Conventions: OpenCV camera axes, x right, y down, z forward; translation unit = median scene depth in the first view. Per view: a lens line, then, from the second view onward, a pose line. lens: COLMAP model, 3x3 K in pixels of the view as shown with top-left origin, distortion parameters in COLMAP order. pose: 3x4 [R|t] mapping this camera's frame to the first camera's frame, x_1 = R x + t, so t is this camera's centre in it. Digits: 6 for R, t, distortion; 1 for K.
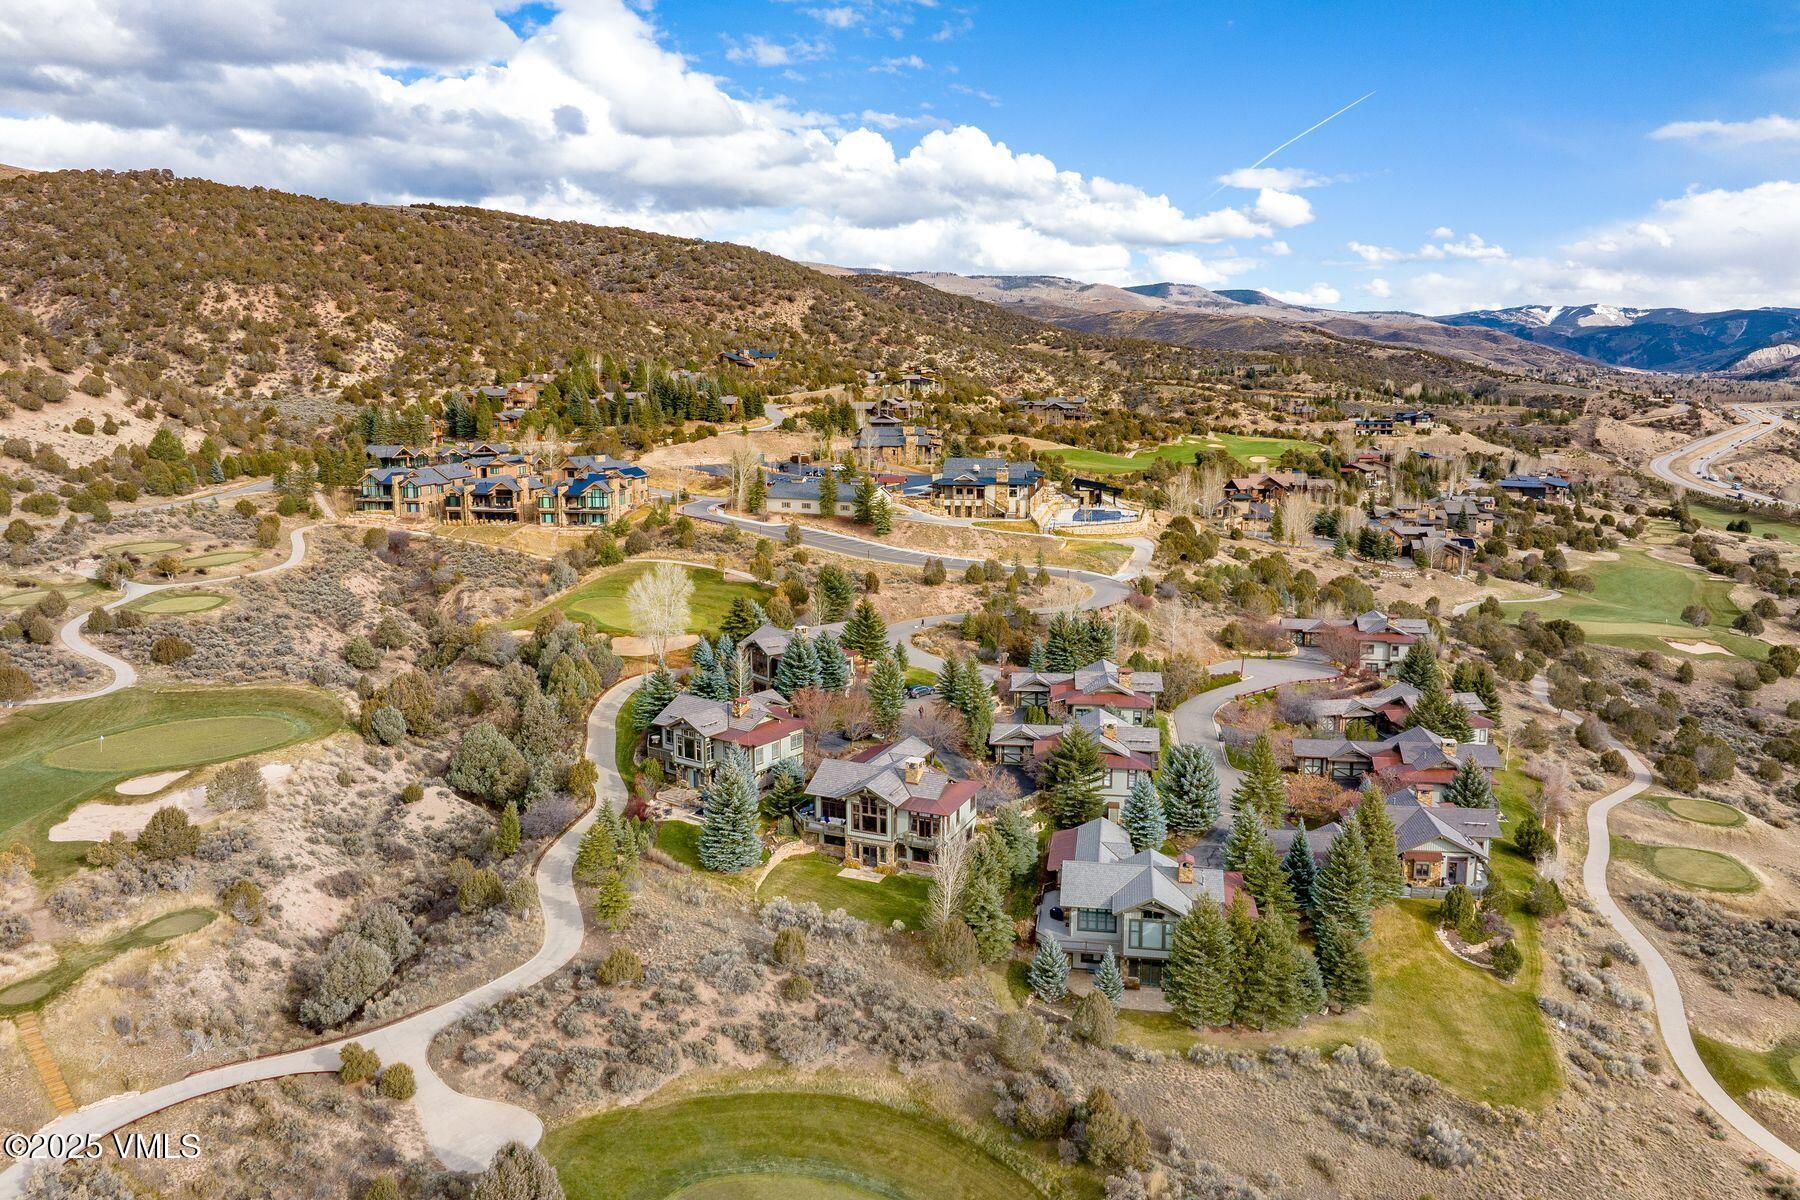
lens RADIAL K [[761.0, 0, 900.0], [0, 761.0, 600.0], [0, 0, 1]] dist [0.000578, -0.000215]
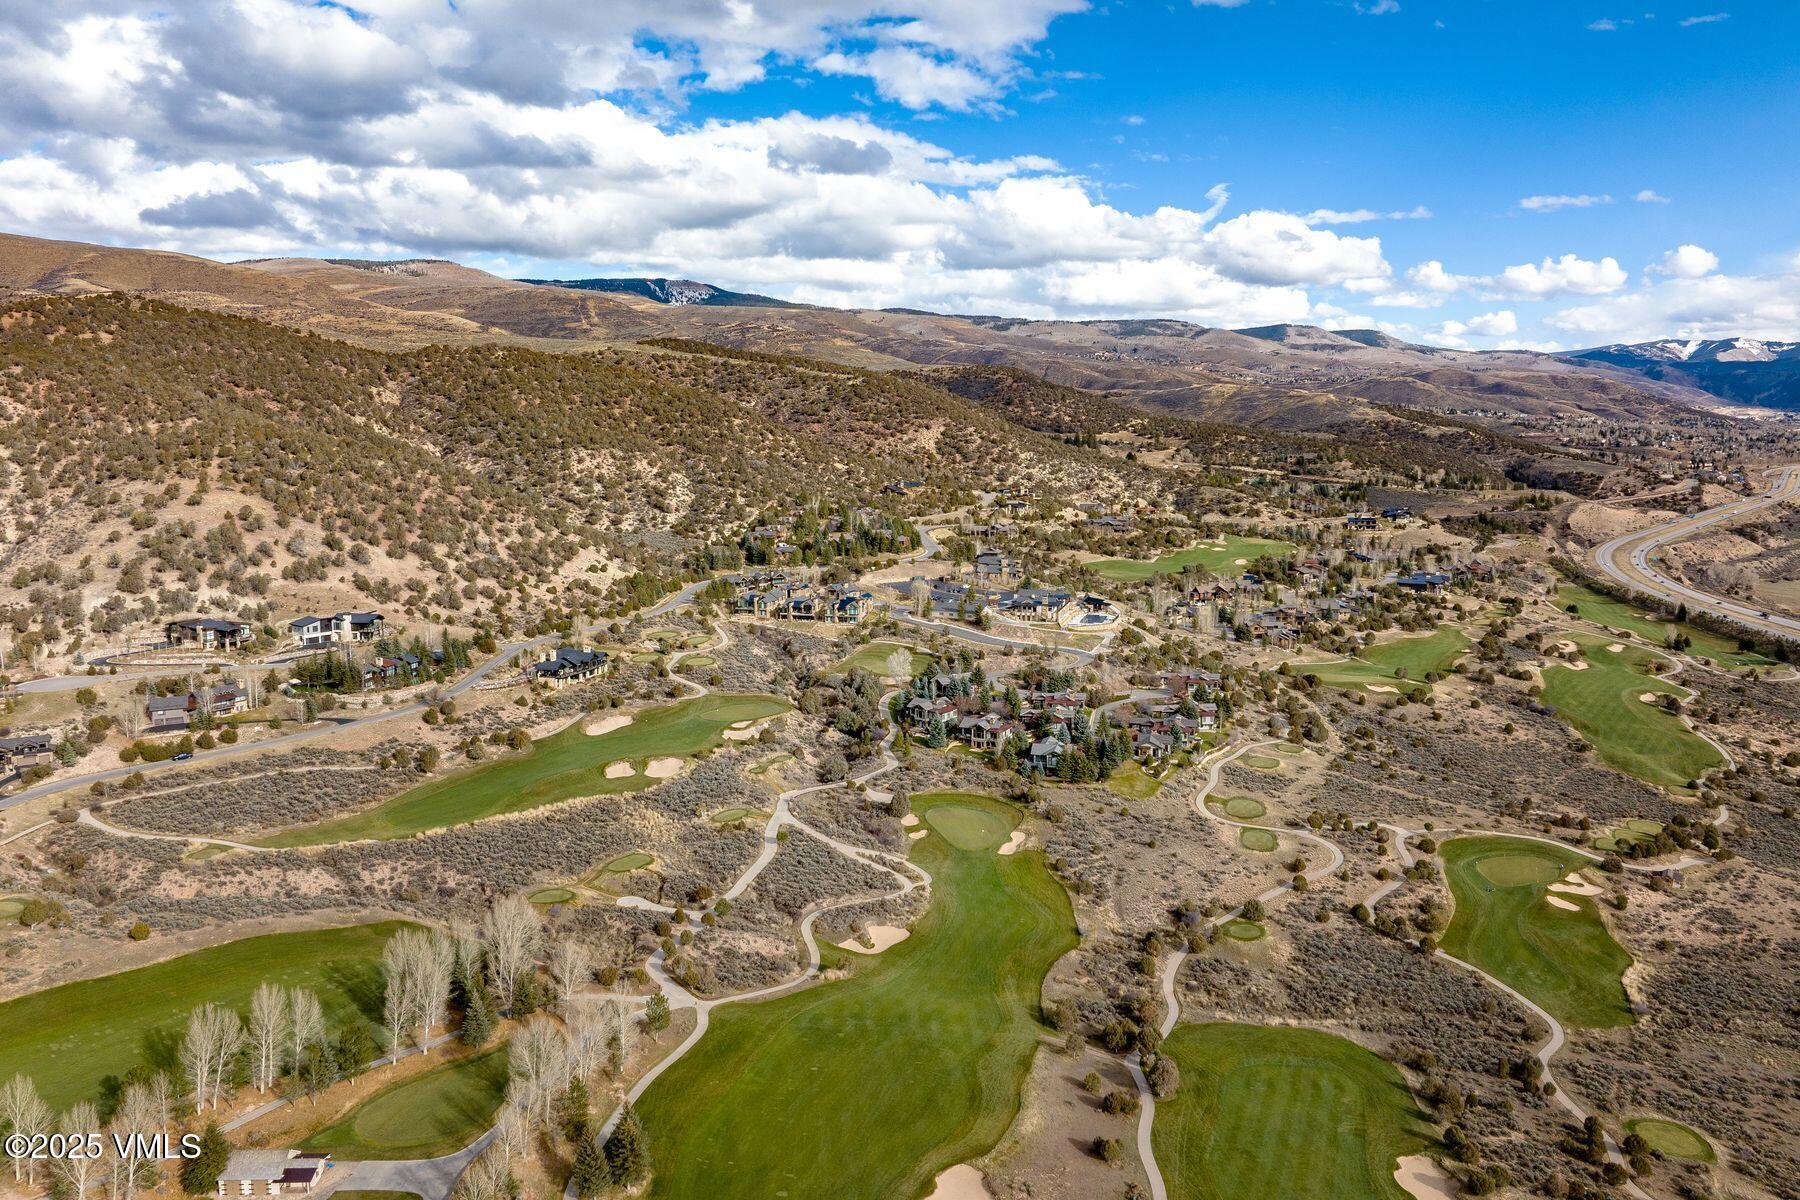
lens RADIAL K [[761.0, 0, 900.0], [0, 761.0, 600.0], [0, 0, 1]] dist [0.000578, -0.000215]
pose [[0.987582, -0.004497, -0.157038, 0.064002], [-0.002637, 0.998975, -0.045193, -0.064493], [0.157080, 0.045046, 0.986558, -1.036977]]
